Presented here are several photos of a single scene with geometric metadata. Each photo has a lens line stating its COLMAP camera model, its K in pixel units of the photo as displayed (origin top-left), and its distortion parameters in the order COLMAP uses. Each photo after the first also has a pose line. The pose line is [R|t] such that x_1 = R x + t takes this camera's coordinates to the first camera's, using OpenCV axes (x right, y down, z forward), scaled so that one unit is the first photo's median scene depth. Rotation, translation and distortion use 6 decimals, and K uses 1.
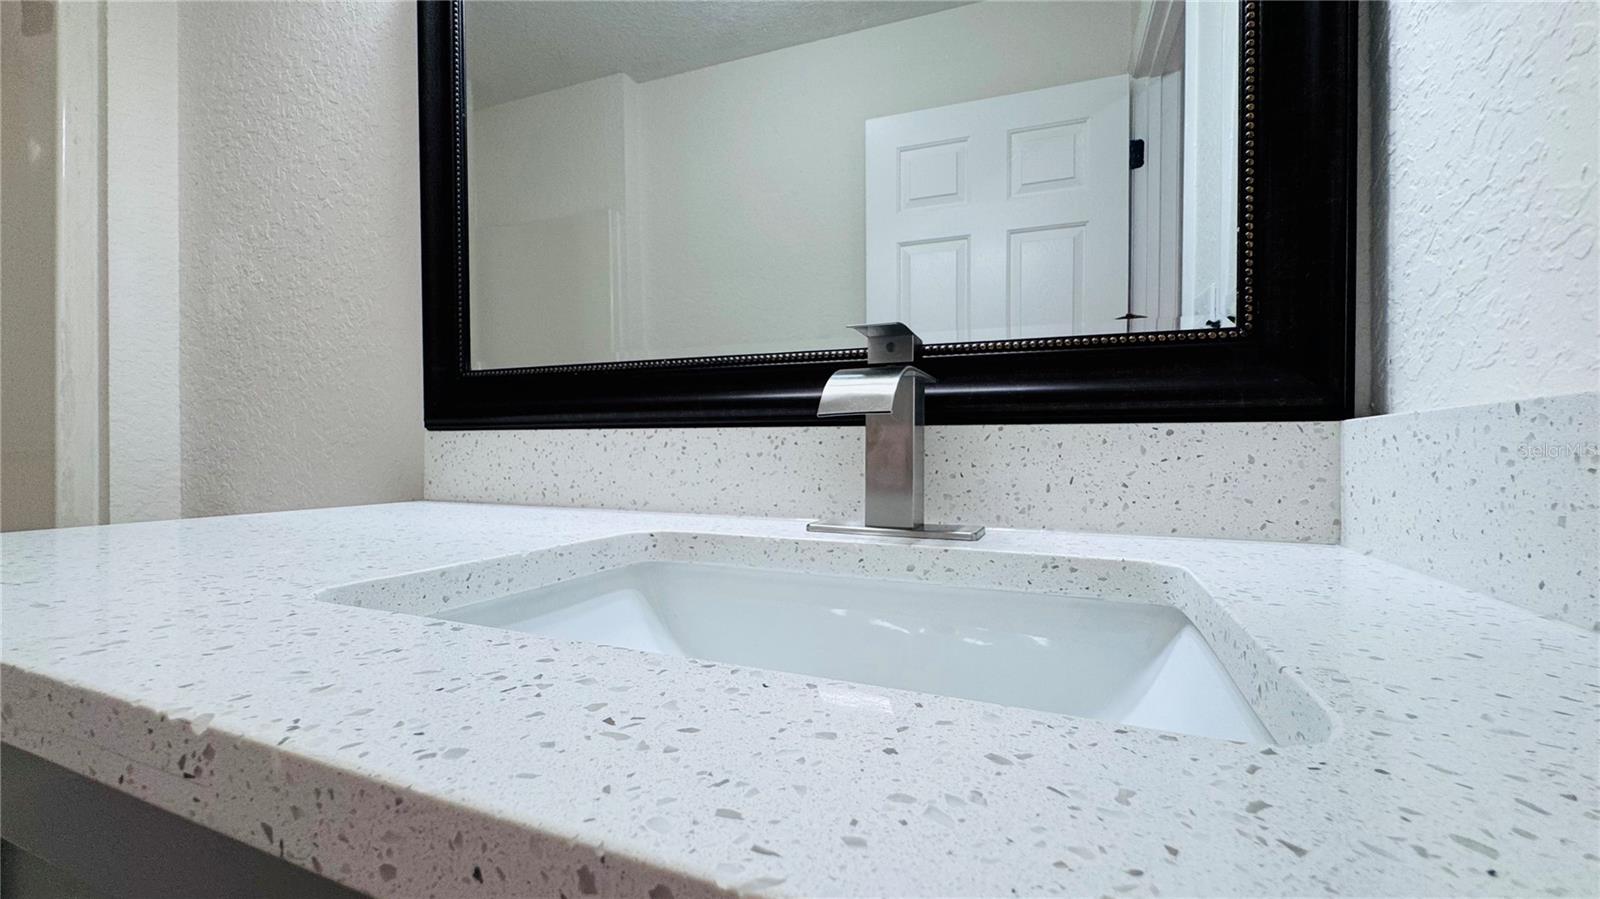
lens RADIAL K [[647.4, 0, 801.2], [0, 647.4, 444.6], [0, 0, 1]] dist [-0.004489, 0.000538]
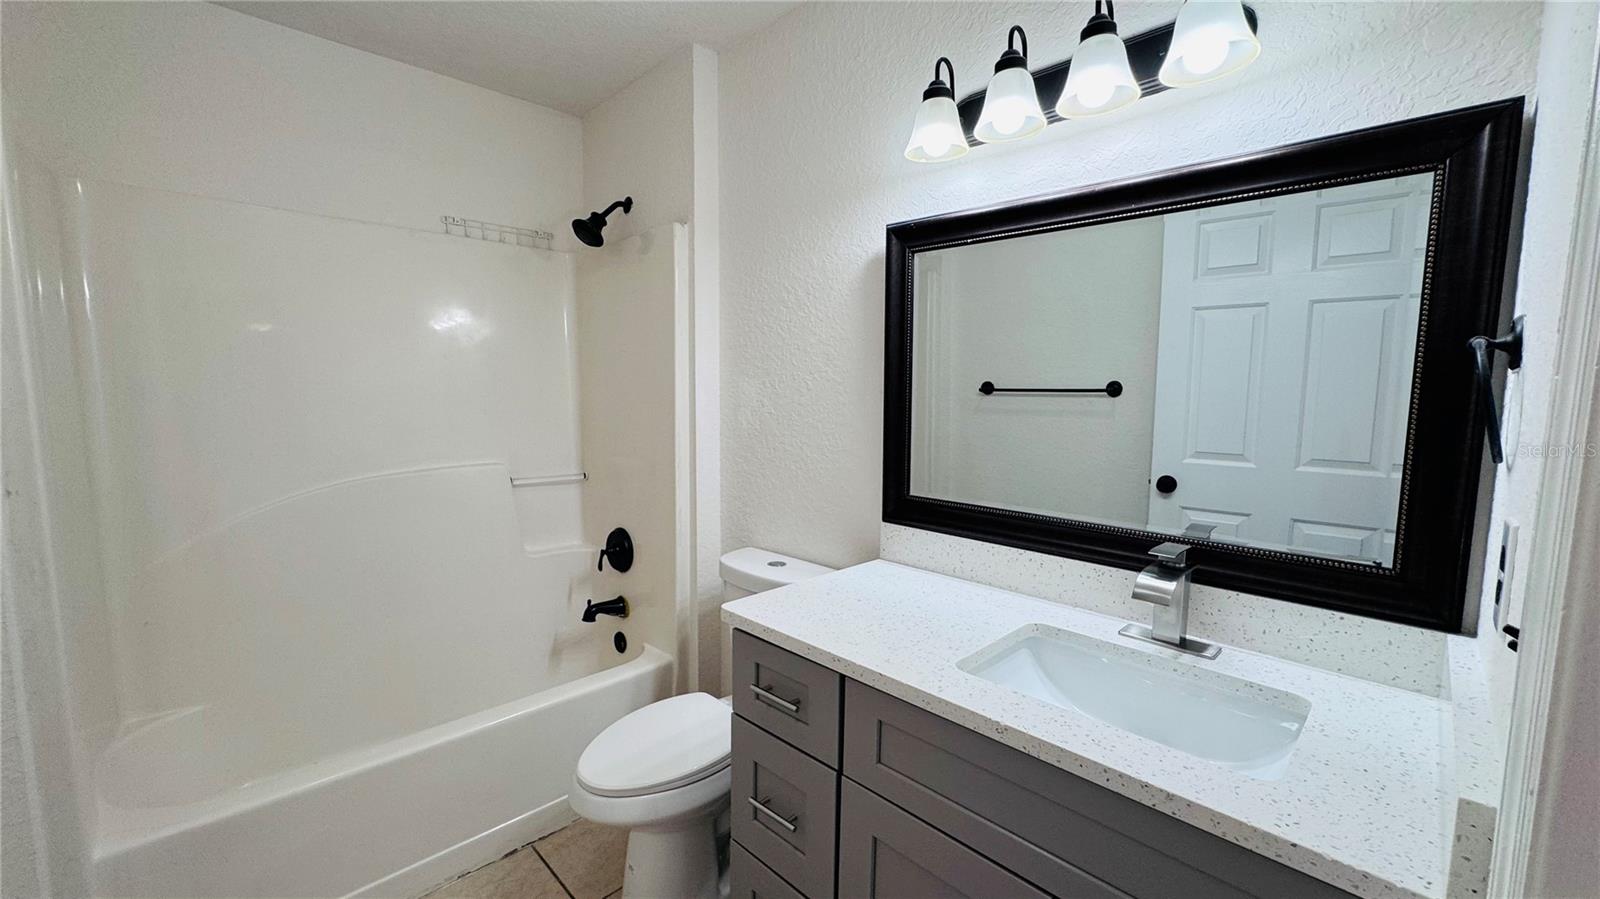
lens RADIAL K [[647.4, 0, 797.1], [0, 647.4, 449.3], [0, 0, 1]] dist [-0.004489, 0.000538]
pose [[0.924201, 0.046941, -0.379010, -0.167258], [-0.008446, 0.994687, 0.102597, -0.590873], [0.381812, -0.091619, 0.919688, -1.089861]]
